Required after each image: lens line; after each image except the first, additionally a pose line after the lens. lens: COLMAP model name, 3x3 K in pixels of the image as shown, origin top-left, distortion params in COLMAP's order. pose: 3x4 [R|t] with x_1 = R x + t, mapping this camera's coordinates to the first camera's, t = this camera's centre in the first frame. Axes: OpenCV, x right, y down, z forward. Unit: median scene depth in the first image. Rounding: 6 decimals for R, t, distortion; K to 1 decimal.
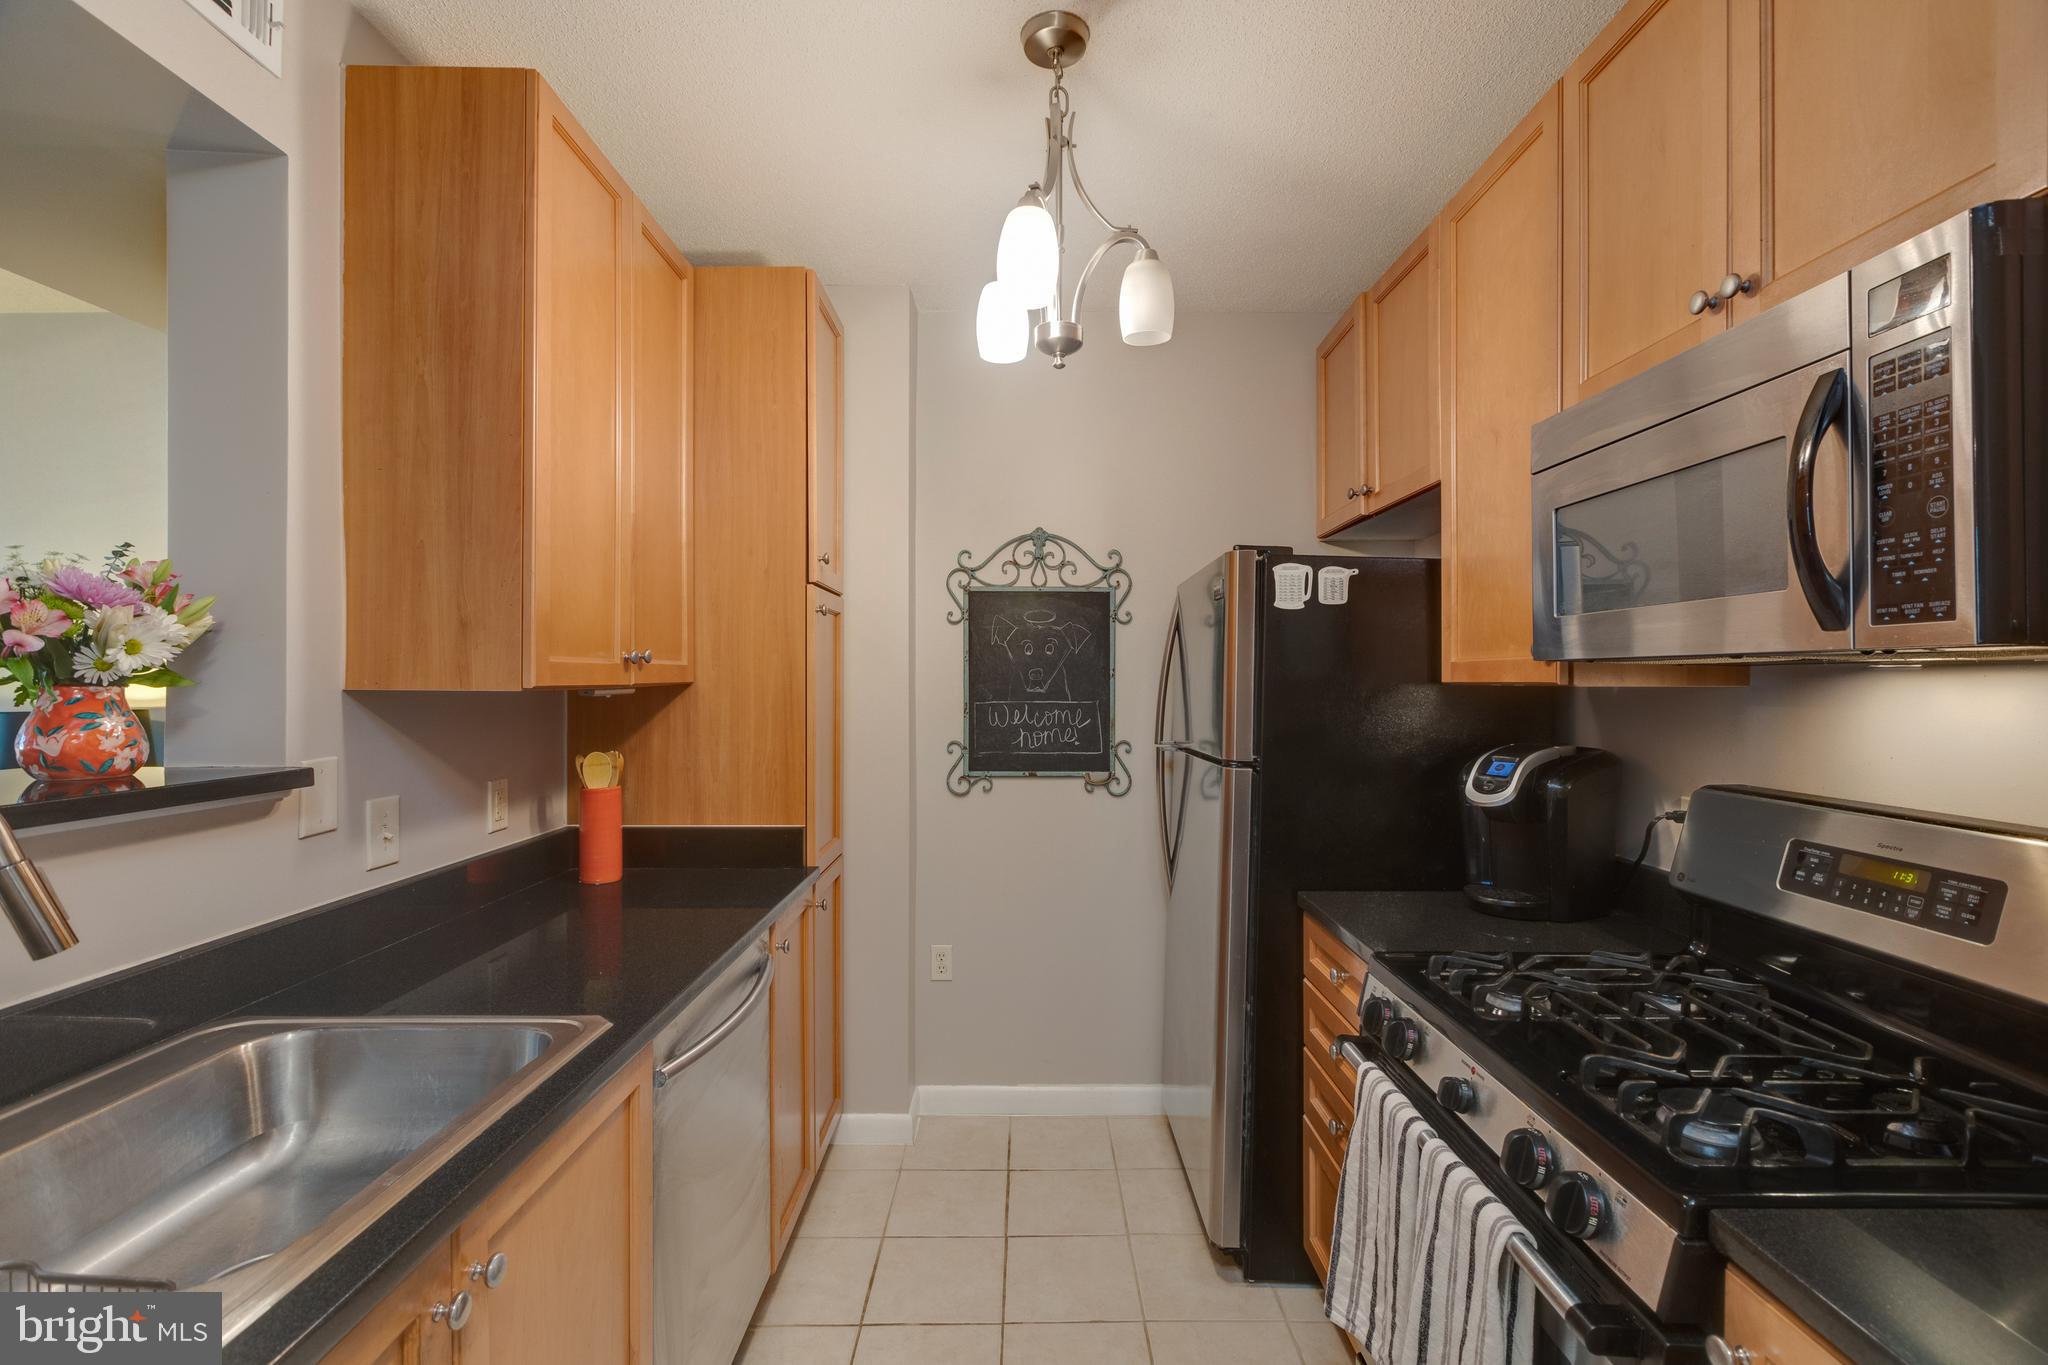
lens RADIAL K [[923.6, 0, 1024.8], [0, 923.6, 679.2], [0, 0, 1]] dist [0.002156, 0.000736]
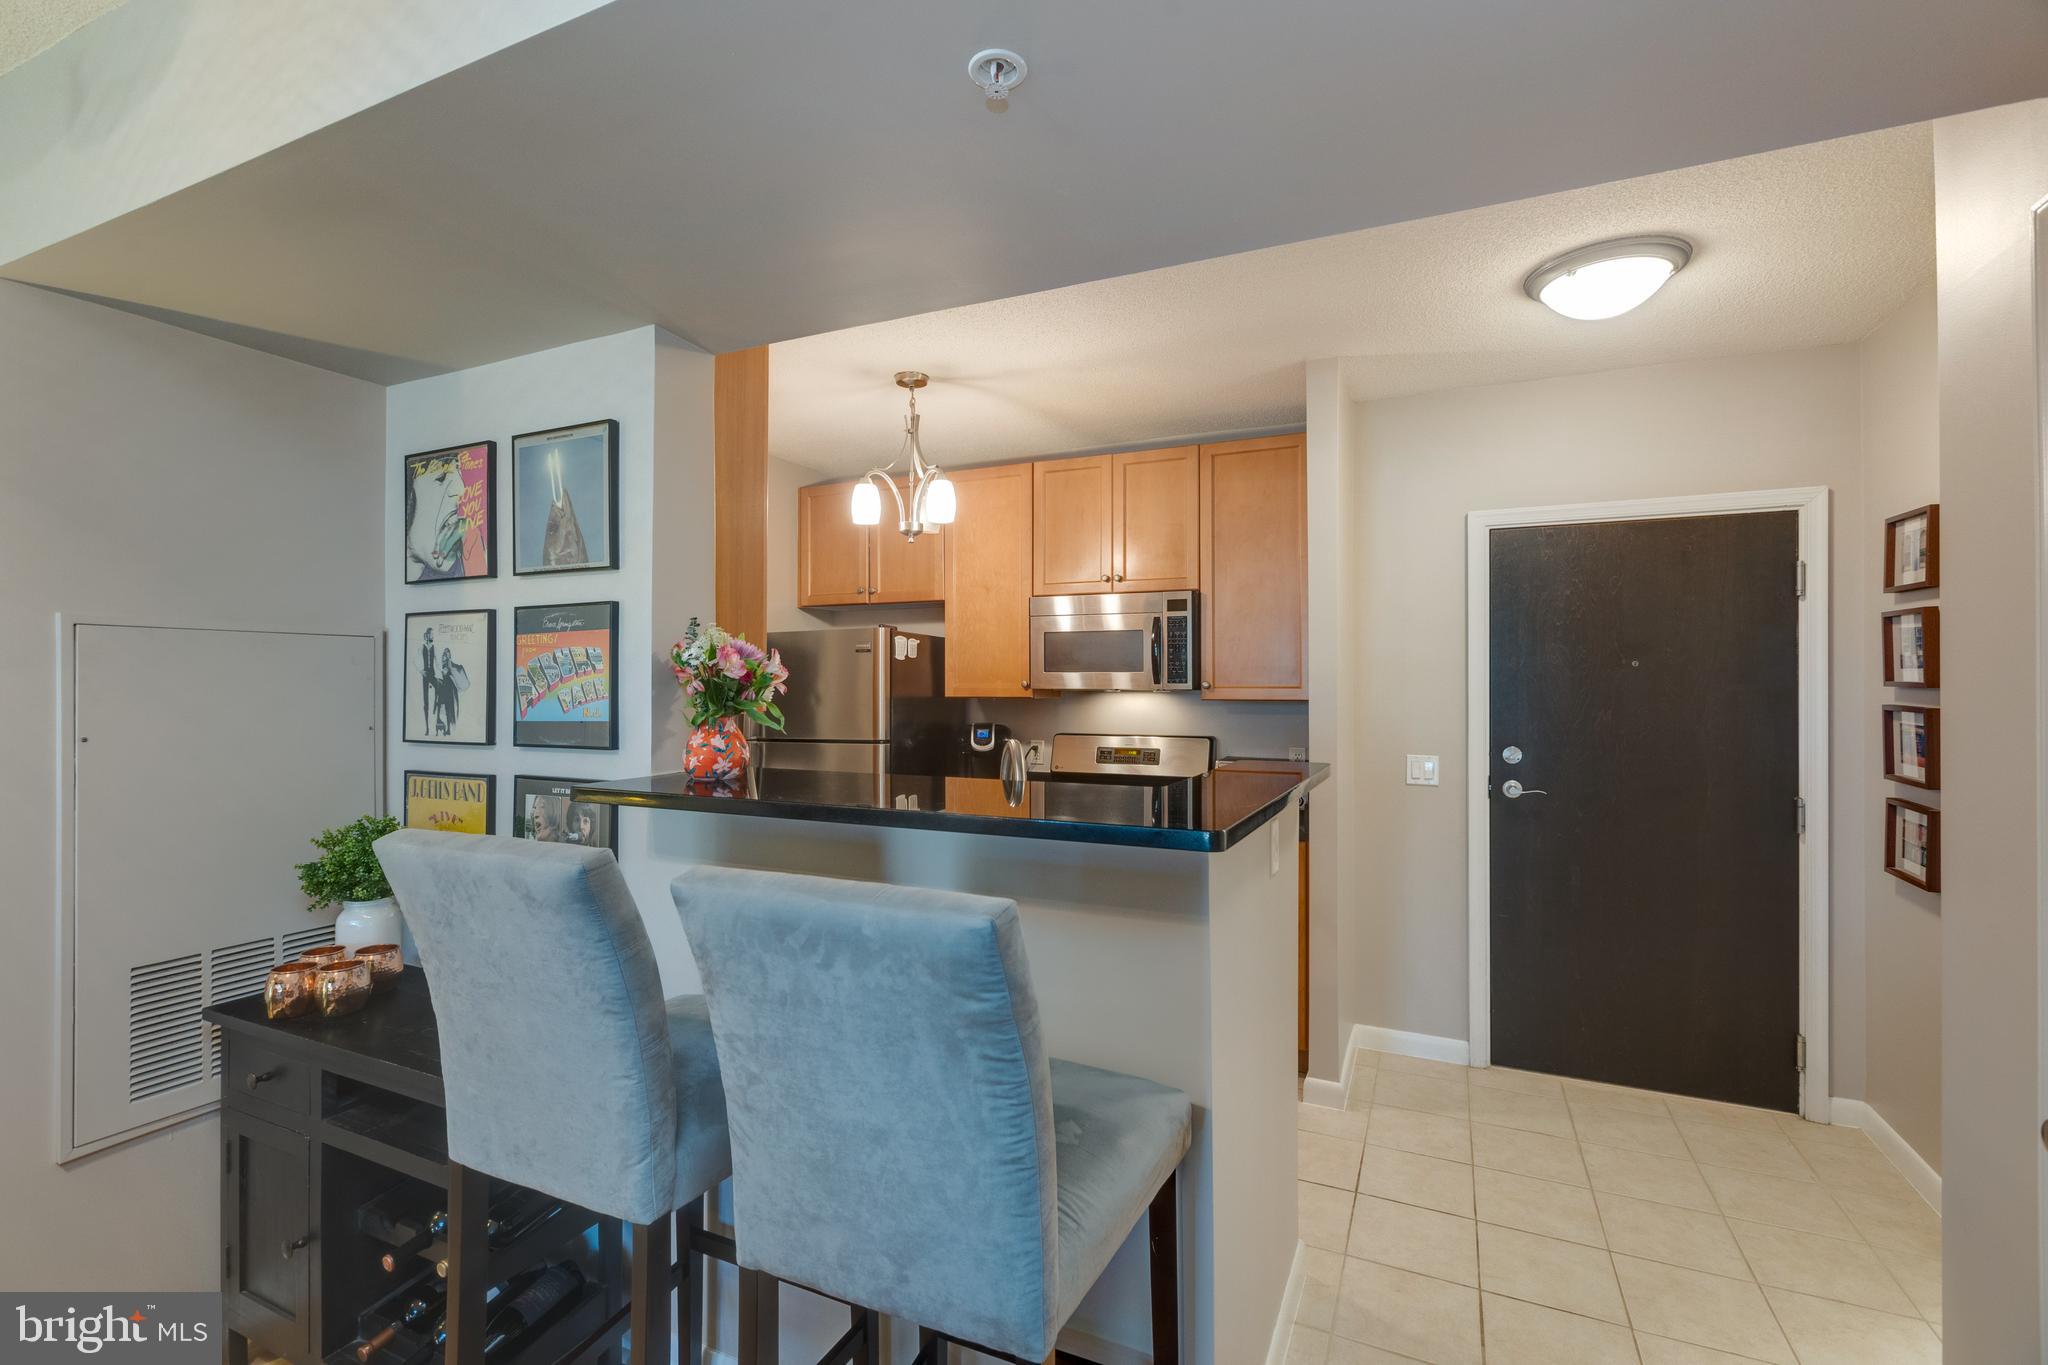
lens RADIAL K [[923.6, 0, 1024.8], [0, 923.6, 679.2], [0, 0, 1]] dist [0.002156, 0.000736]
pose [[0.408219, 0.001666, 0.912883, -1.415599], [-0.001824, 0.999998, -0.001009, -0.034401], [-0.912882, -0.001254, 0.408221, -0.025104]]
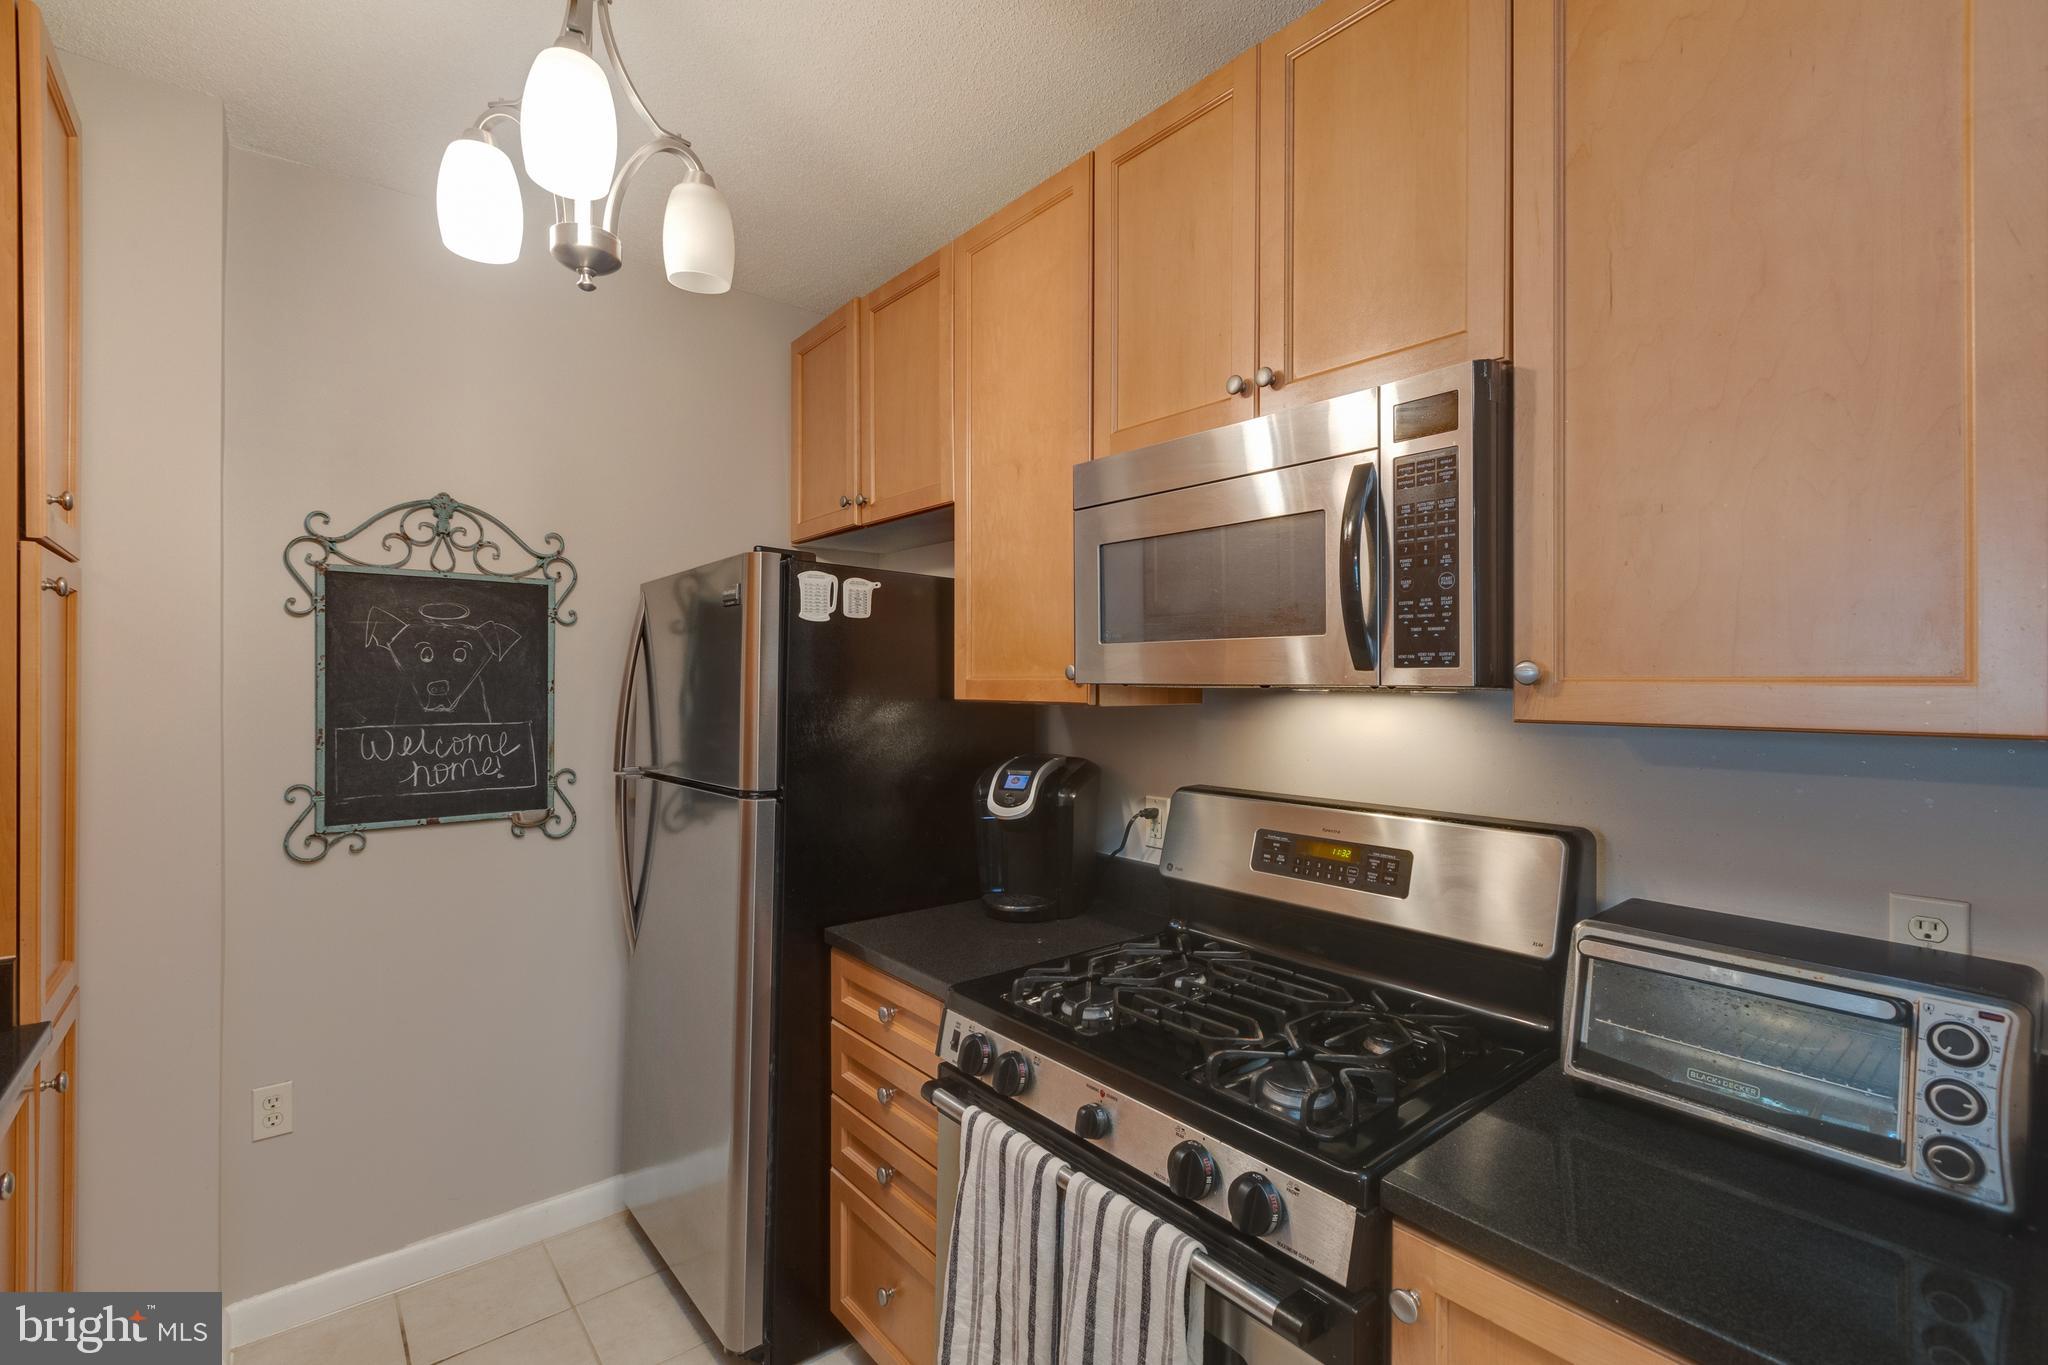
lens RADIAL K [[911.1, 0, 1025.5], [0, 911.1, 678.0], [0, 0, 1]] dist [0.000928, 0.000728]
pose [[0.765800, 0.001371, 0.643077, -0.140011], [-0.002329, 0.999997, 0.000642, -0.021361], [-0.643074, -0.001989, 0.765801, 0.178552]]
